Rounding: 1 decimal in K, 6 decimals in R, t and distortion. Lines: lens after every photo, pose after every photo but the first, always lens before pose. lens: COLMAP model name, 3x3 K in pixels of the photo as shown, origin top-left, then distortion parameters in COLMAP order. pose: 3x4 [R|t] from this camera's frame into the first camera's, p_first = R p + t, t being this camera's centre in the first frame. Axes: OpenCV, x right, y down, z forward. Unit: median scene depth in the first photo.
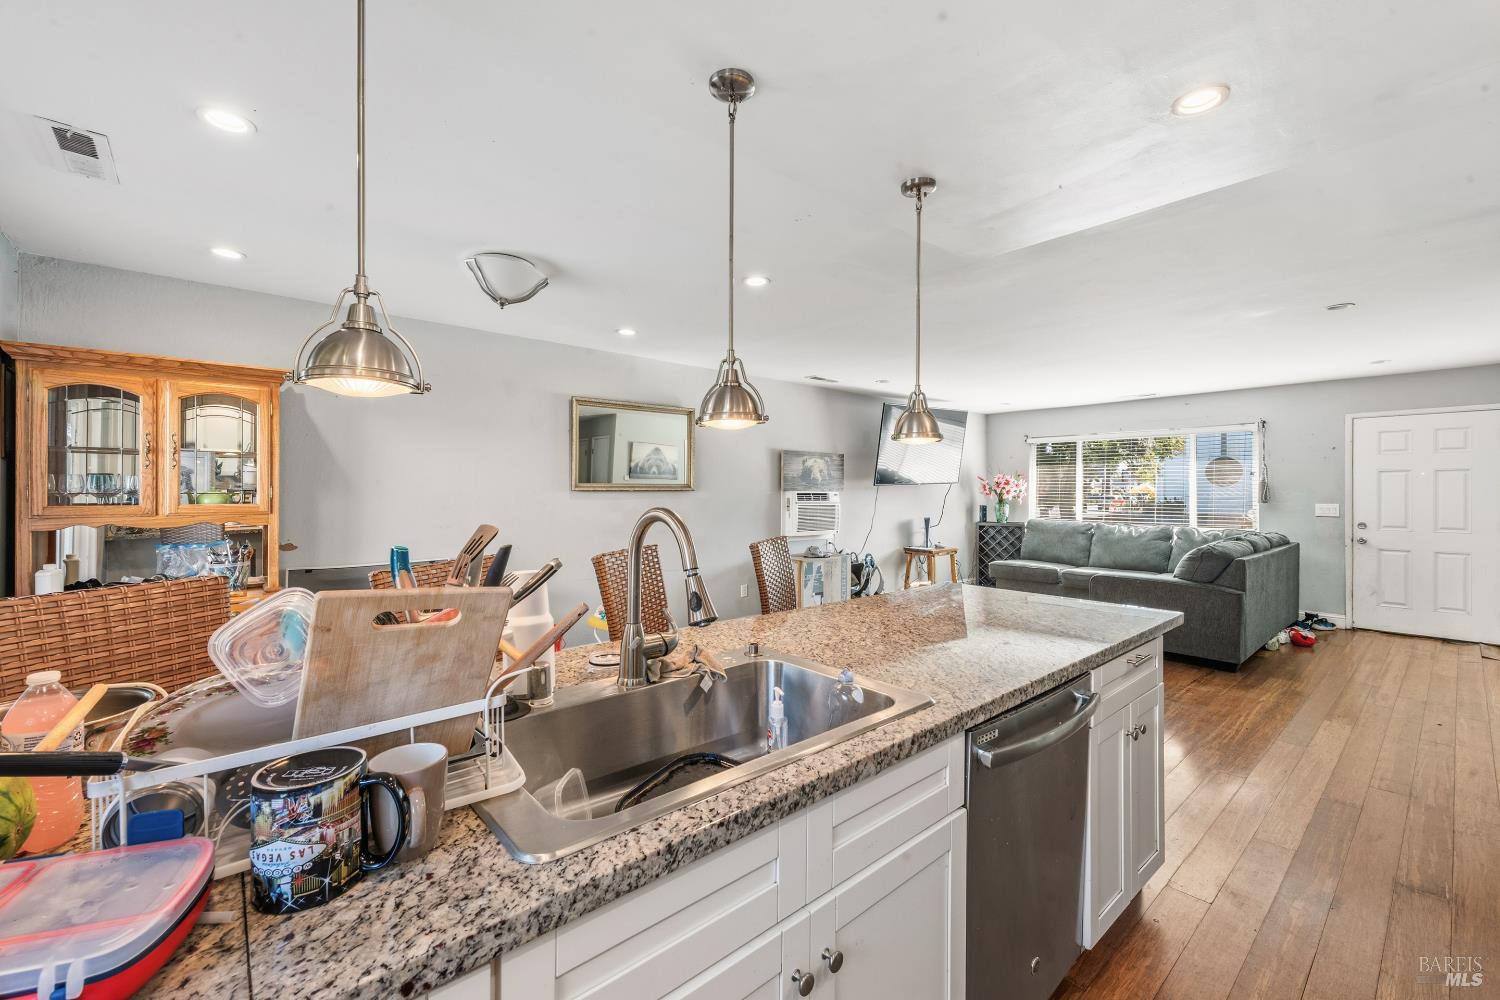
lens RADIAL K [[607.4, 0, 745.4], [0, 607.4, 491.0], [0, 0, 1]] dist [0.000162, -0.004775]
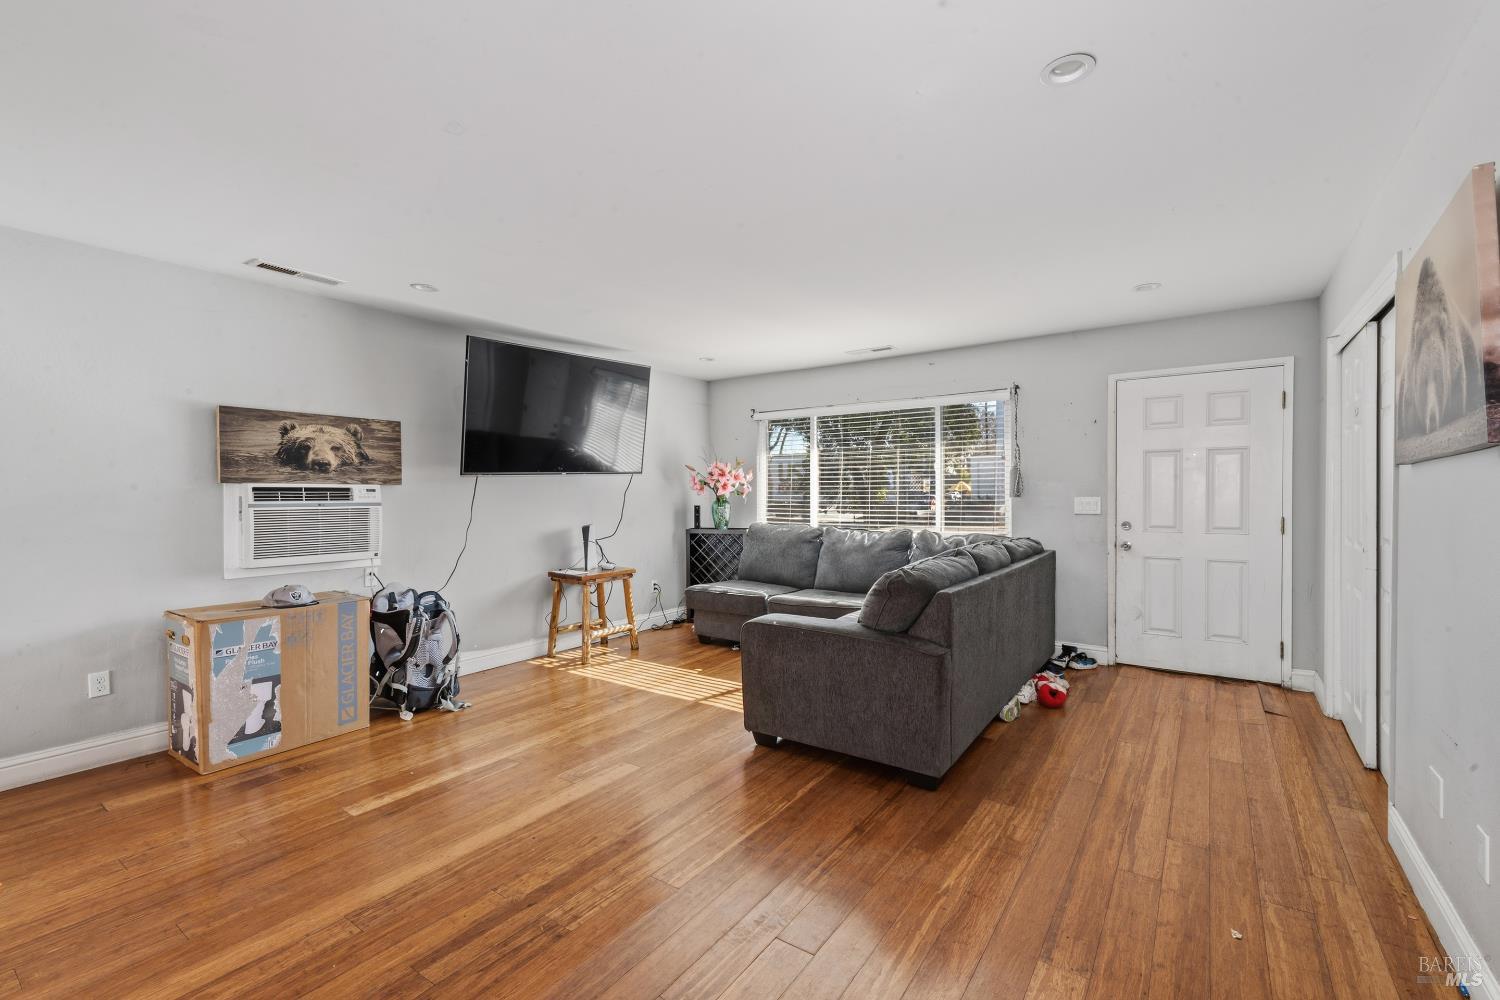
lens RADIAL K [[651.3, 0, 750.0], [0, 651.3, 500.0], [0, 0, 1]] dist [0.000943, 0.000004]
pose [[0.967014, -0.011554, 0.254460, 0.352749], [0.008517, 0.999879, 0.013032, 0.010793], [-0.254580, -0.010435, 0.966995, 0.327484]]
